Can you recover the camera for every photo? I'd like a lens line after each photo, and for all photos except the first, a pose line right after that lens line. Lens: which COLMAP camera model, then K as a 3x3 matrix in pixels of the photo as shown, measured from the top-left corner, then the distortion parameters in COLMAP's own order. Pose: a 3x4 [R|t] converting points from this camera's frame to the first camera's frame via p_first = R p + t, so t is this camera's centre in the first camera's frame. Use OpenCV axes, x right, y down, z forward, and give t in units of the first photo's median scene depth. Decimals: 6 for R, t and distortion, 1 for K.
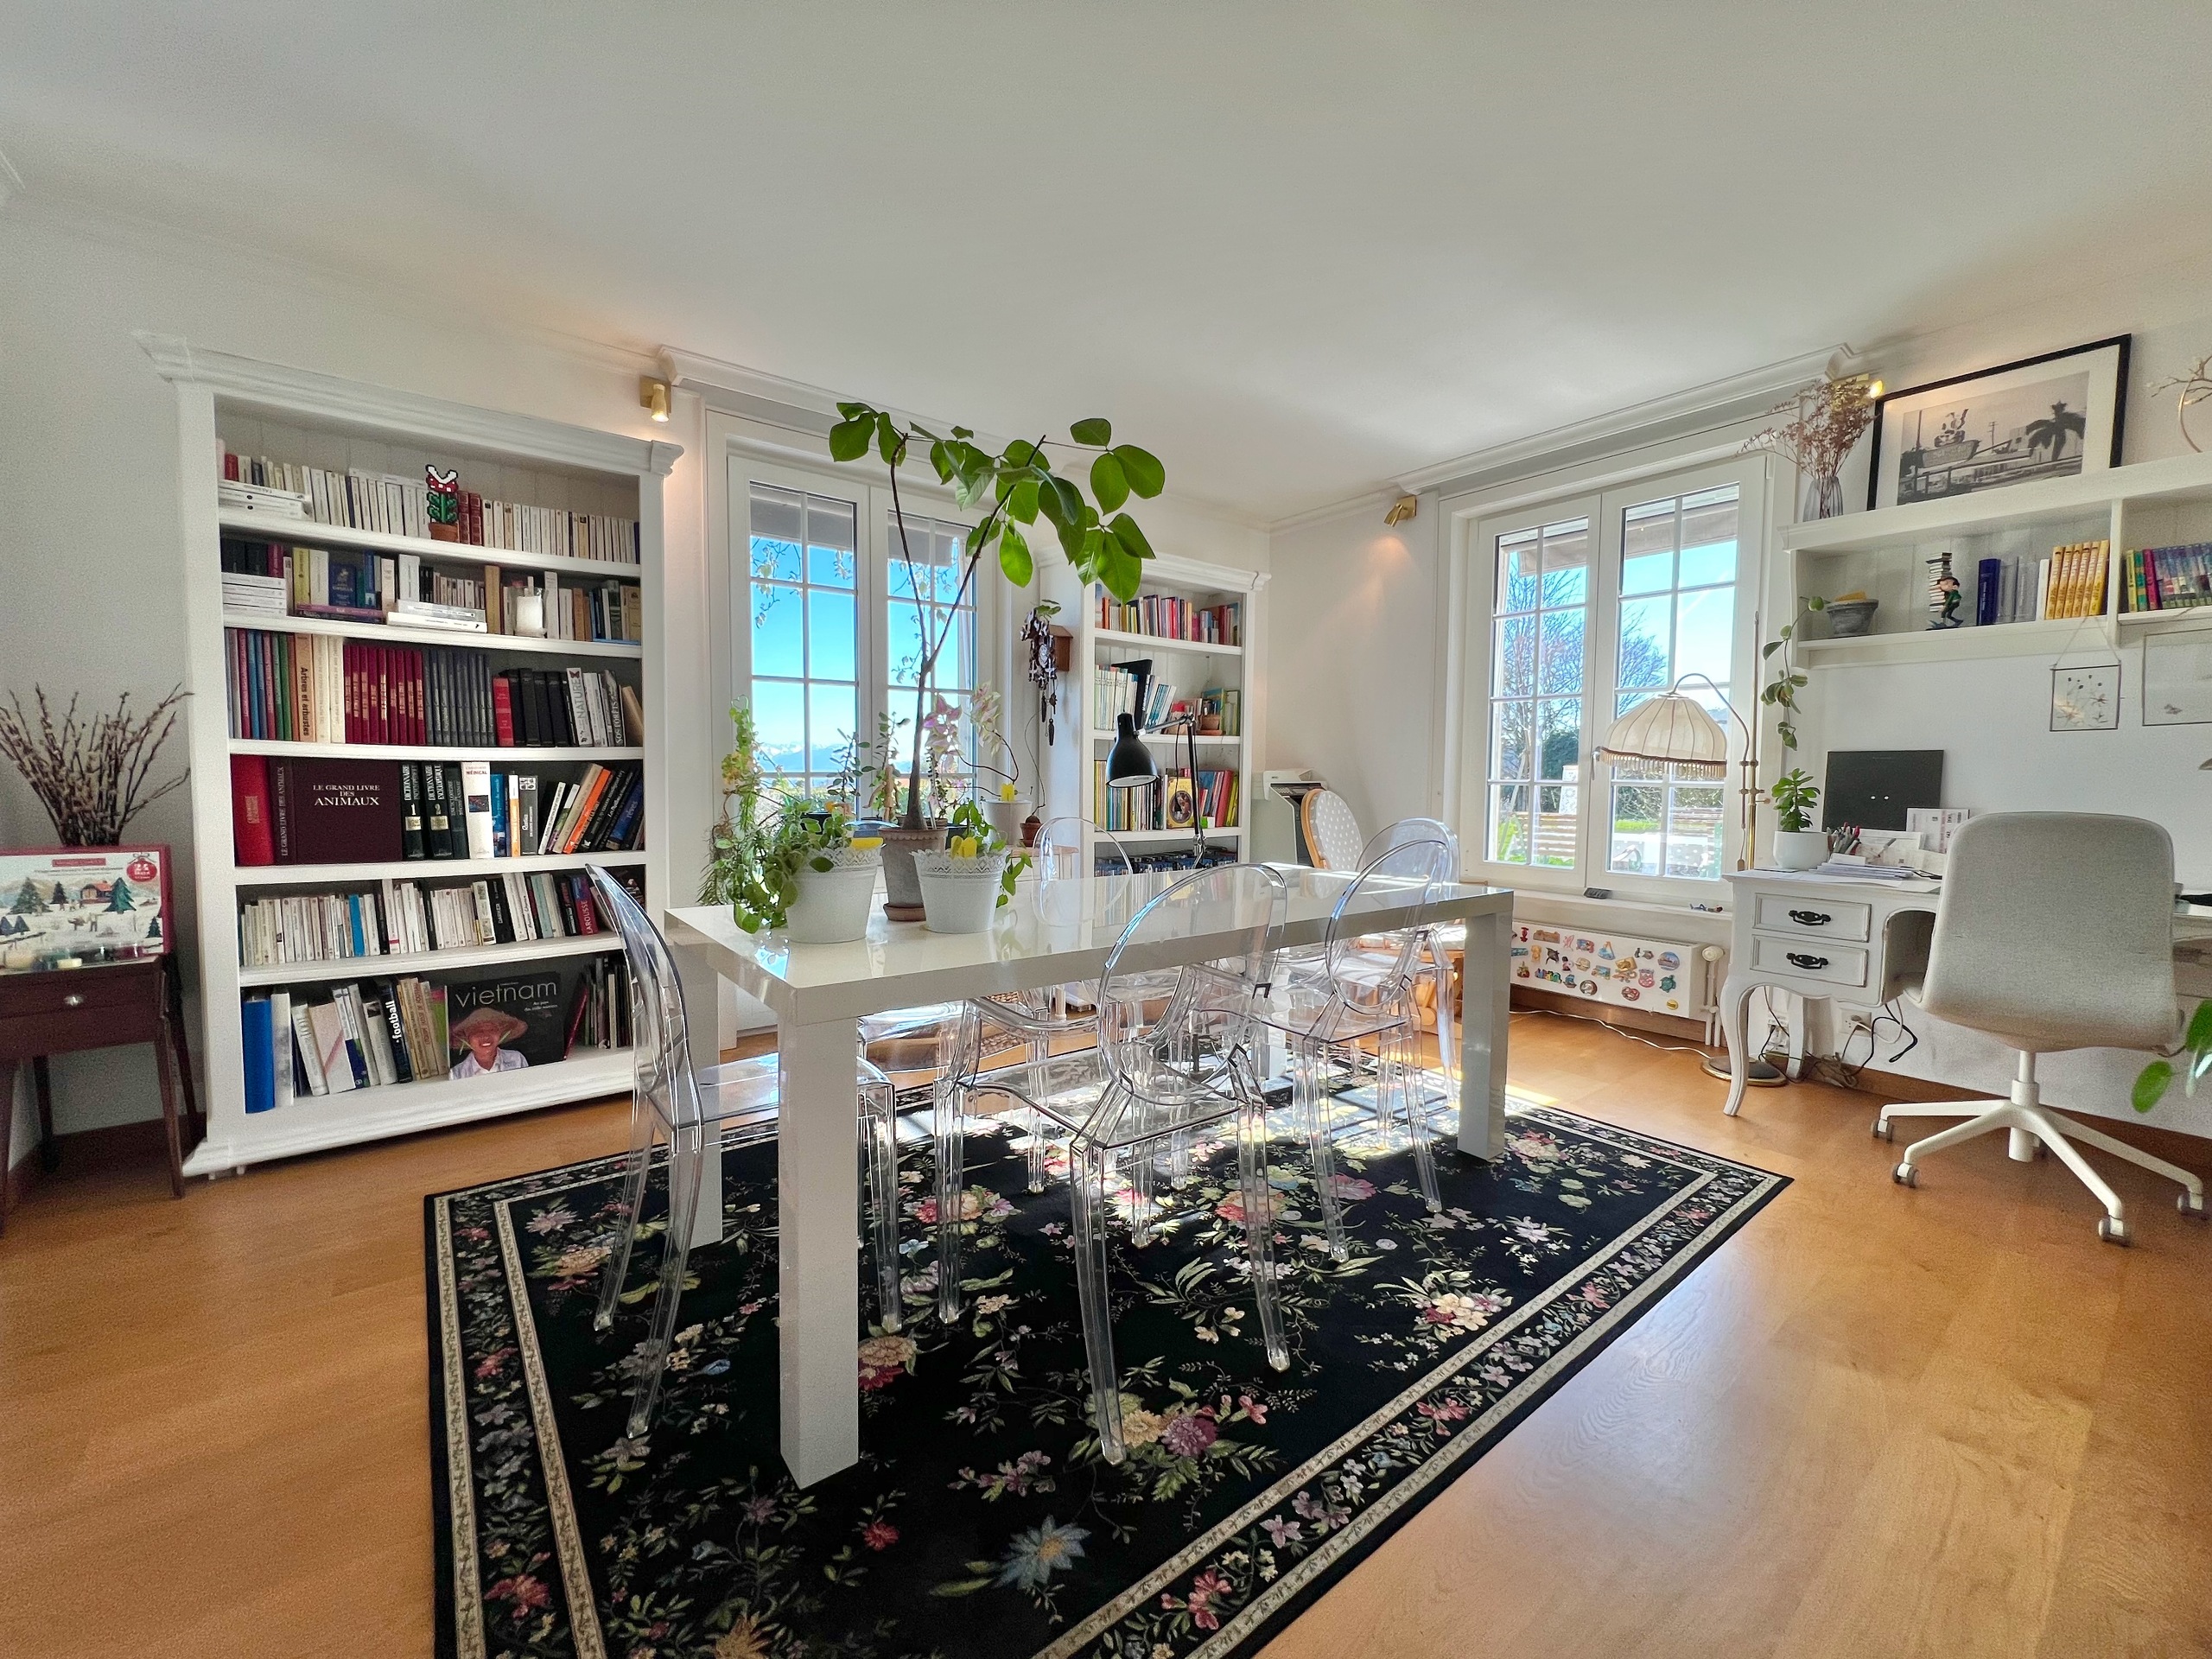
lens RADIAL K [[884.5, 0, 1102.2], [0, 884.5, 827.2], [0, 0, 1]] dist [0.000233, -0.000120]
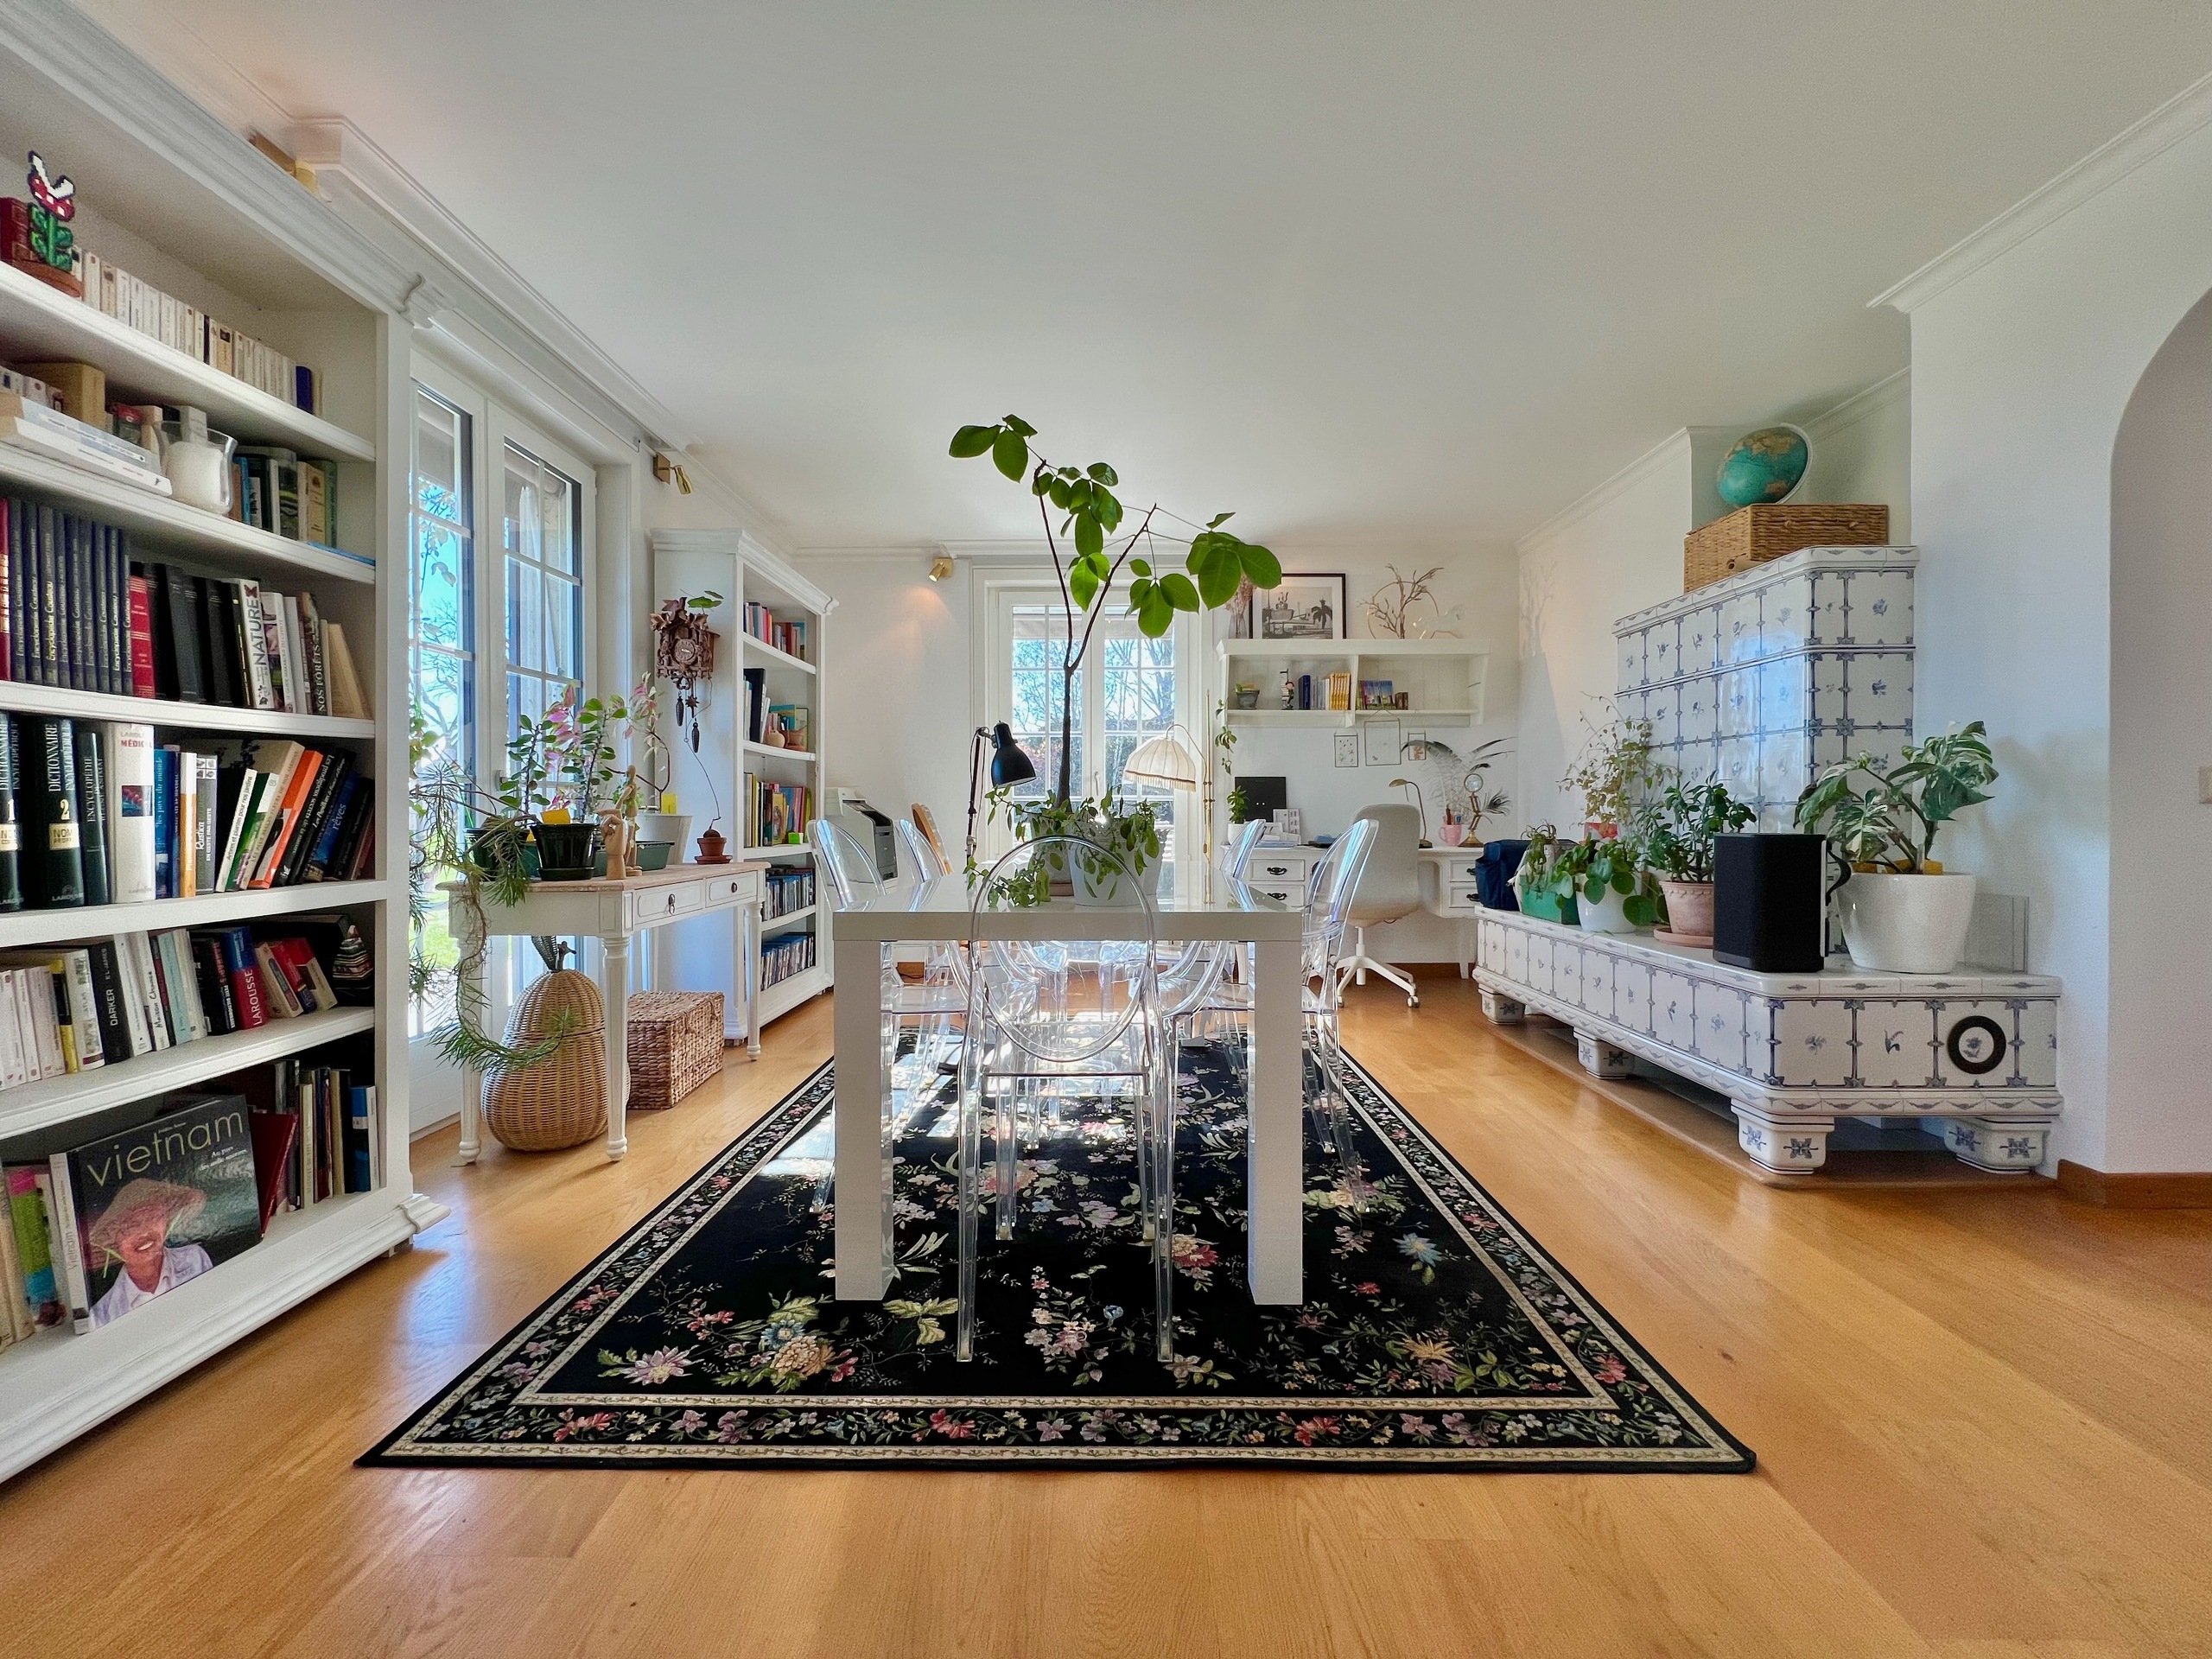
lens RADIAL K [[884.5, 0, 1104.3], [0, 884.5, 824.6], [0, 0, 1]] dist [0.000233, -0.000120]
pose [[0.618957, -0.016447, 0.785253, -0.754447], [0.052355, 0.998421, -0.020356, 0.030156], [-0.783678, 0.053712, 0.618840, 0.193262]]
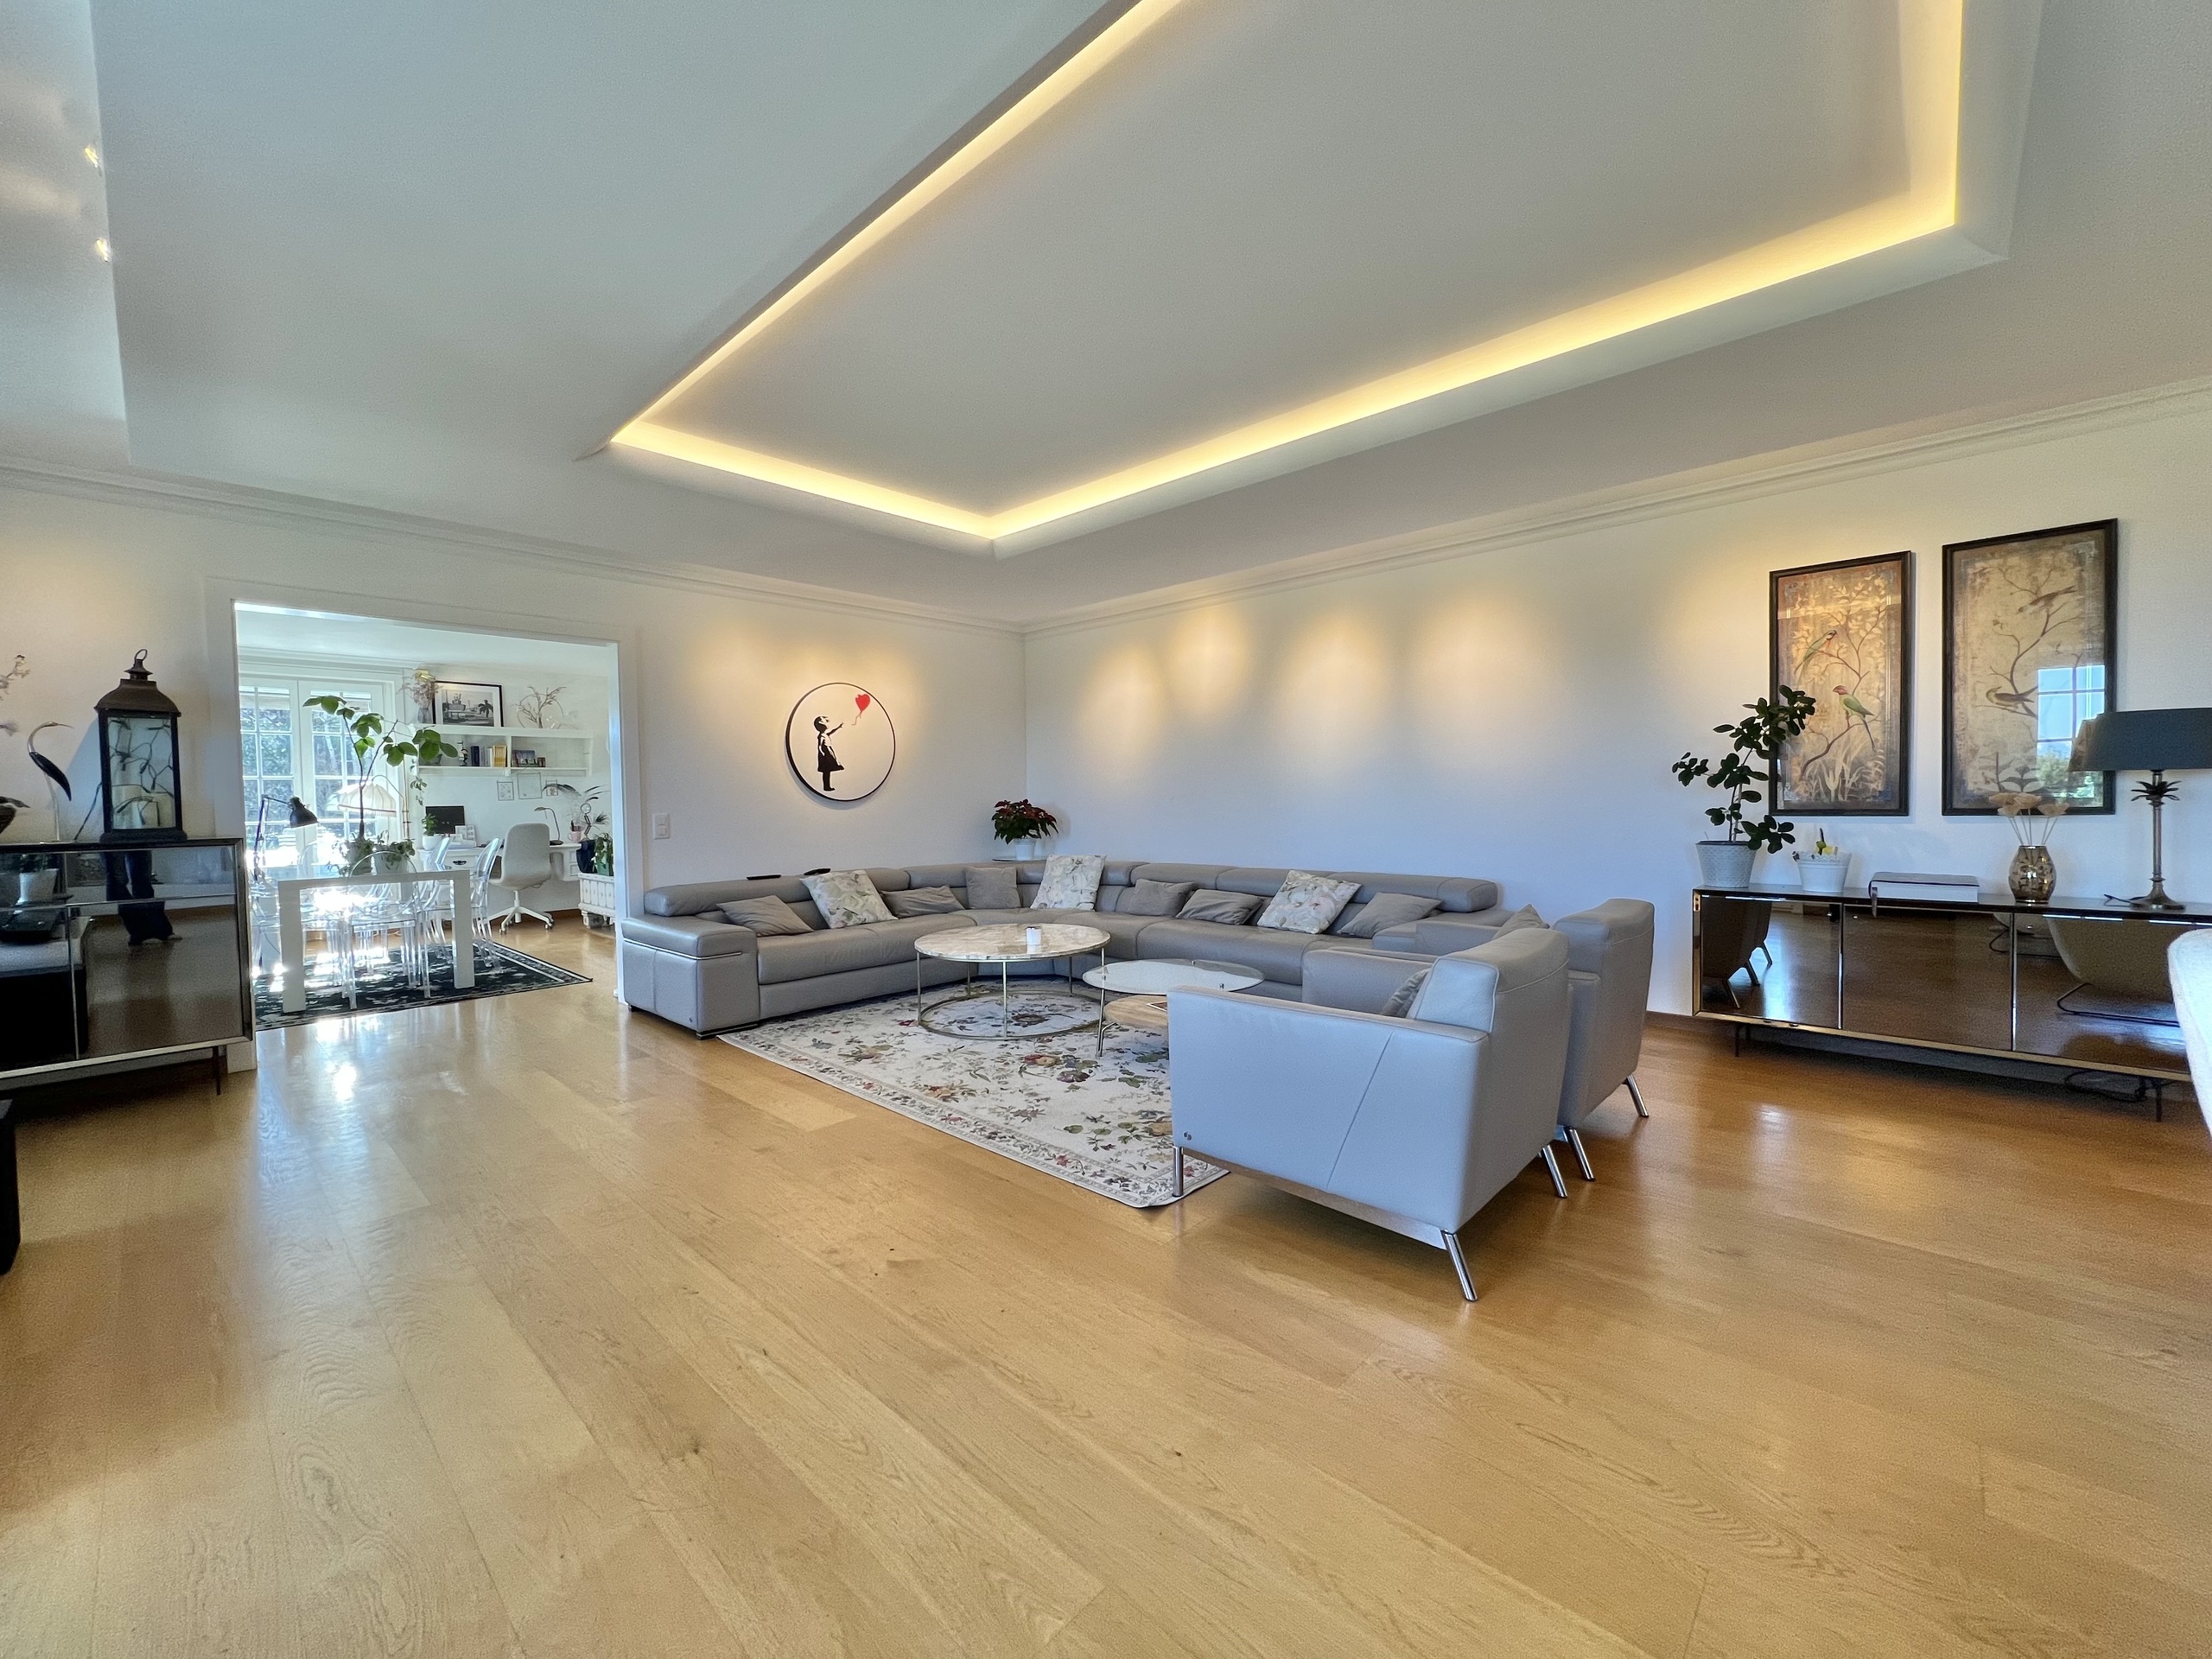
lens RADIAL K [[884.5, 0, 1098.3], [0, 884.5, 822.2], [0, 0, 1]] dist [0.000233, -0.000120]
pose [[-0.153459, -0.033319, 0.987593, -2.490429], [0.074766, 0.996175, 0.045226, -0.007863], [-0.985322, 0.080779, -0.150381, -0.696857]]
